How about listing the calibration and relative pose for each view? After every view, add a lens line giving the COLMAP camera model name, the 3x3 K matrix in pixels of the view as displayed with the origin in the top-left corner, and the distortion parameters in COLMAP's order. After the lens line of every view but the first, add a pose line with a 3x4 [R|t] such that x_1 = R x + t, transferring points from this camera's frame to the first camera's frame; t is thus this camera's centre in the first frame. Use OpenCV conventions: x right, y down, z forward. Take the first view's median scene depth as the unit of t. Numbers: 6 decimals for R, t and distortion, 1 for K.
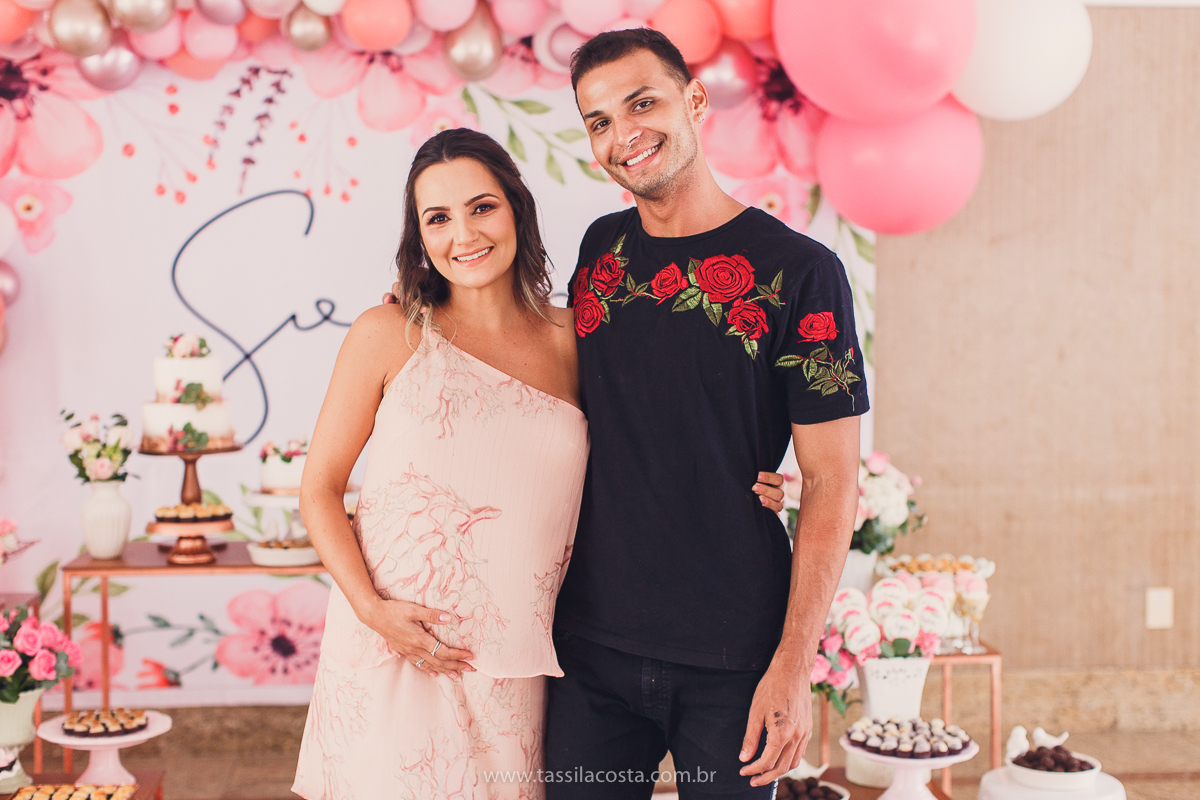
lens RADIAL K [[1727.8, 0, 596.6], [0, 1727.8, 410.1], [0, 0, 1]] dist [0.020974, 0.000000]
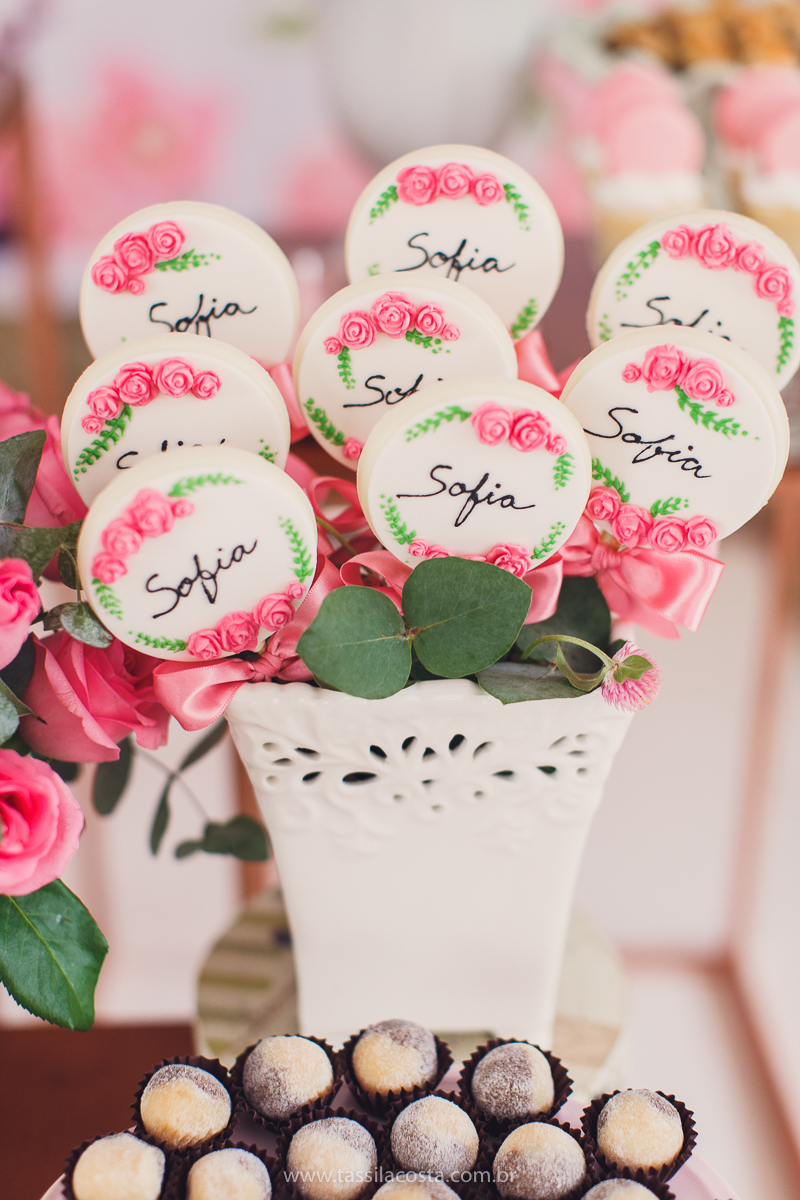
lens RADIAL K [[1727.8, 0, 394.3], [0, 1727.8, 598.9], [0, 0, 1]] dist [0.020974, 0.000000]
pose [[0.998840, 0.033990, -0.034104, 0.120640], [-0.016890, 0.910622, 0.412896, 0.049680], [0.045090, -0.411841, 0.910139, 0.592254]]
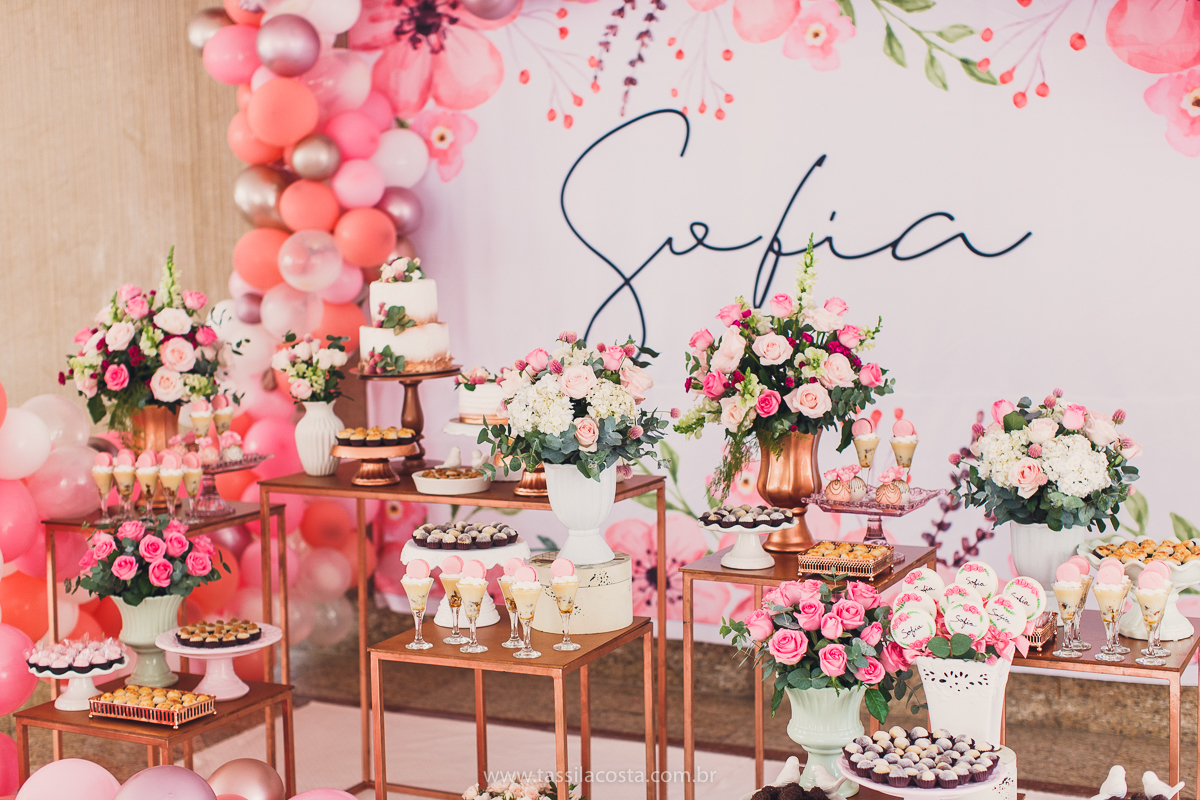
lens RADIAL K [[1727.8, 0, 622.2], [0, 1727.8, 384.1], [0, 0, 1]] dist [0.020974, 0.000000]
pose [[0.868287, 0.035297, -0.494804, 0.298261], [-0.021904, 0.999221, 0.032841, -0.005338], [0.495578, -0.017677, 0.868384, 0.154374]]
